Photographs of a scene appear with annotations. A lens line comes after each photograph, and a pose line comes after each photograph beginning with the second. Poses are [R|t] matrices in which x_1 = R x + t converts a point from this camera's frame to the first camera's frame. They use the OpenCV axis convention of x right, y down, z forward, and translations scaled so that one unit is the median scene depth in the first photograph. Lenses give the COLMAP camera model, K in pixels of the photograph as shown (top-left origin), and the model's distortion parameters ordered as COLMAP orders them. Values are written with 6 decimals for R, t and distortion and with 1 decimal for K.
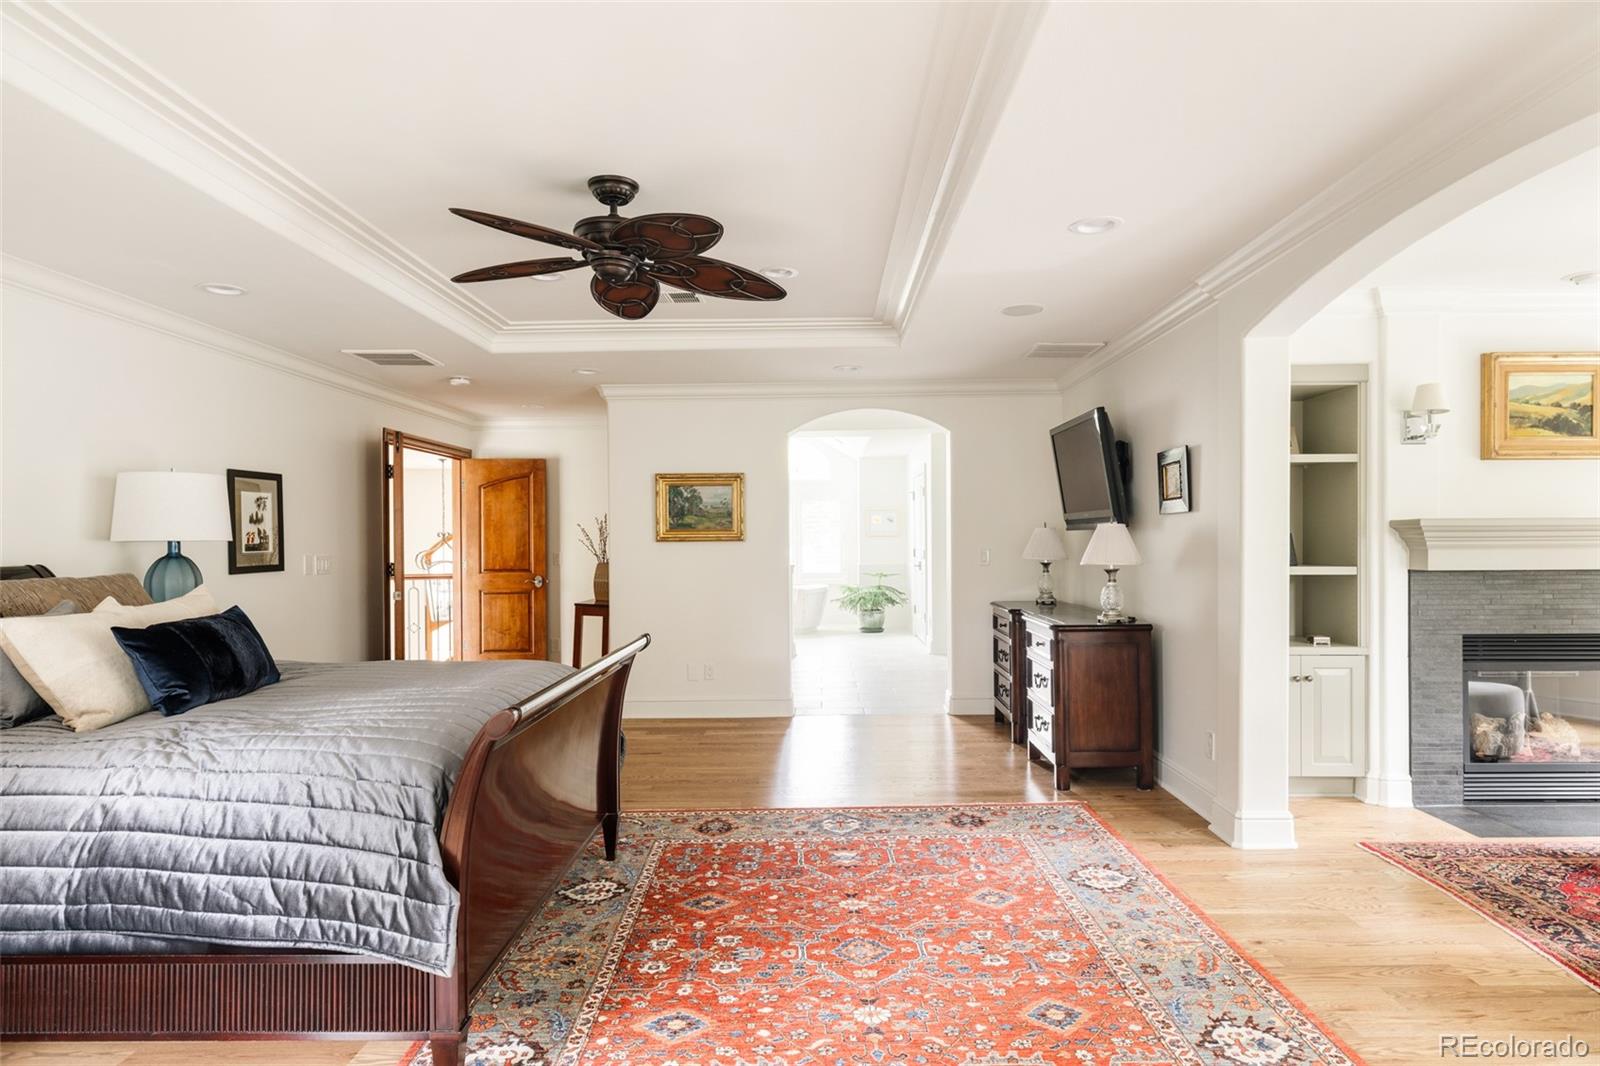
lens RADIAL K [[897.3, 0, 810.6], [0, 897.3, 529.8], [0, 0, 1]] dist [0.001566, 0.000006]
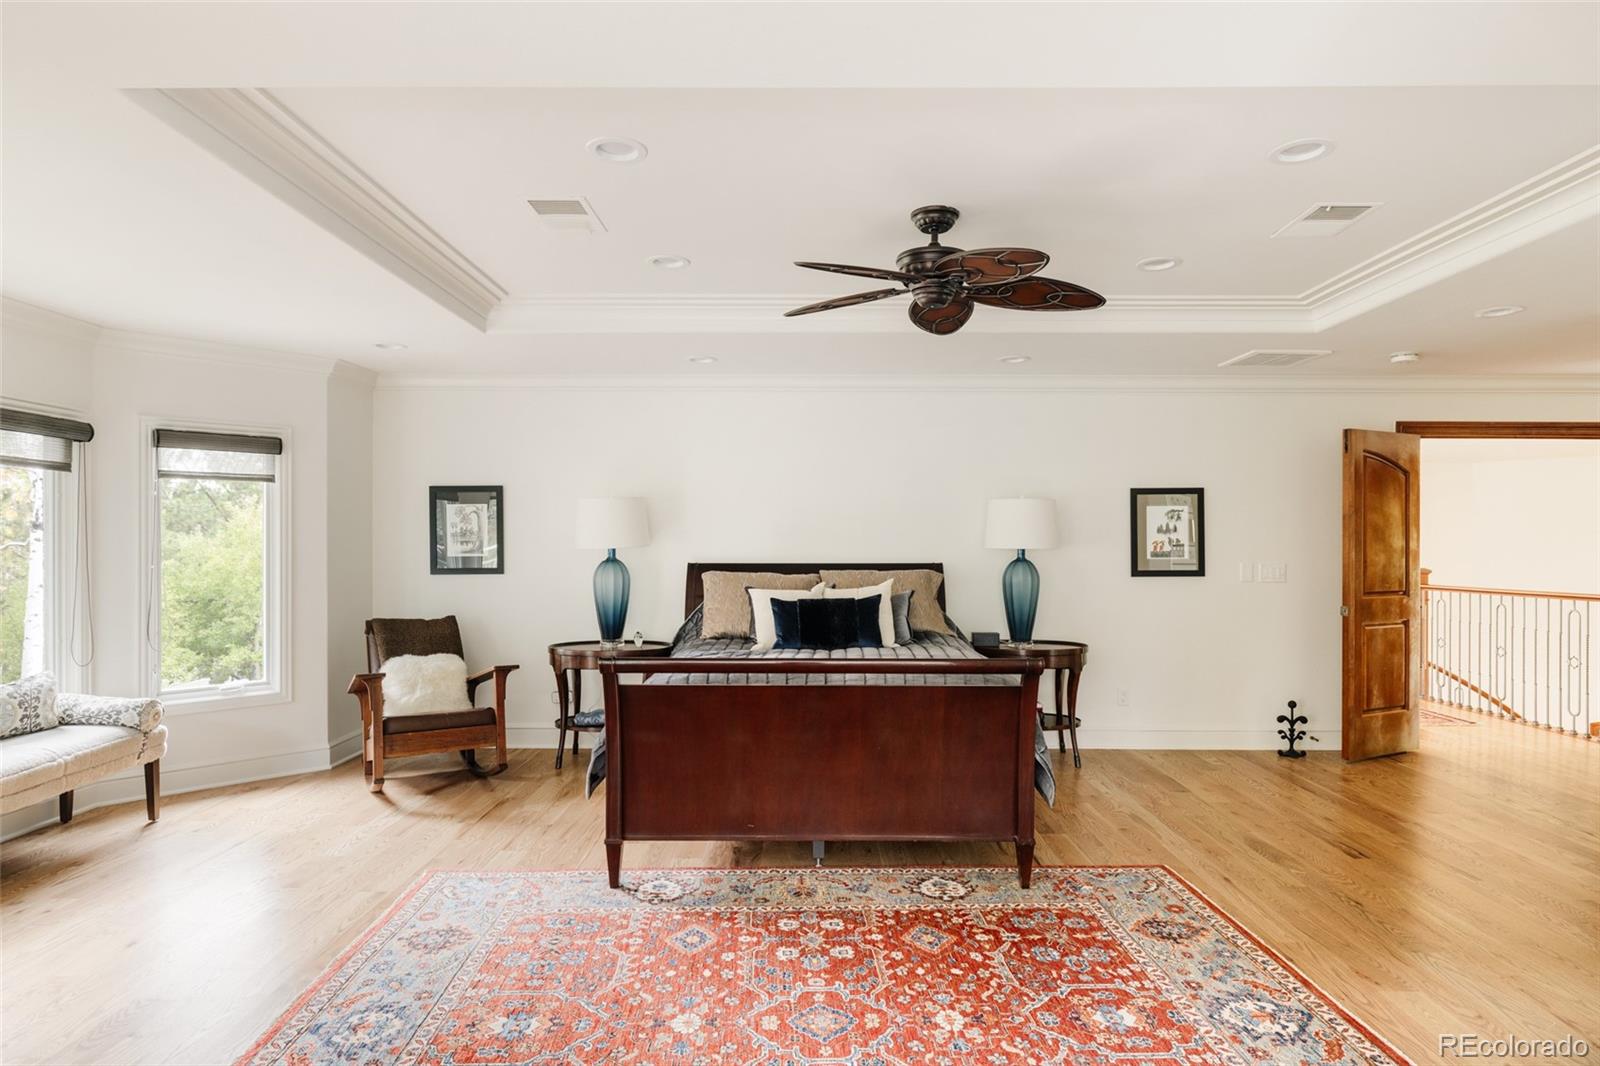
lens RADIAL K [[897.3, 0, 806.3], [0, 897.3, 540.0], [0, 0, 1]] dist [0.001566, 0.000006]
pose [[0.004391, 0.003888, -0.999983, 0.708038], [0.009307, 0.999949, 0.003928, -0.010007], [0.999947, -0.009324, 0.004354, 0.736160]]
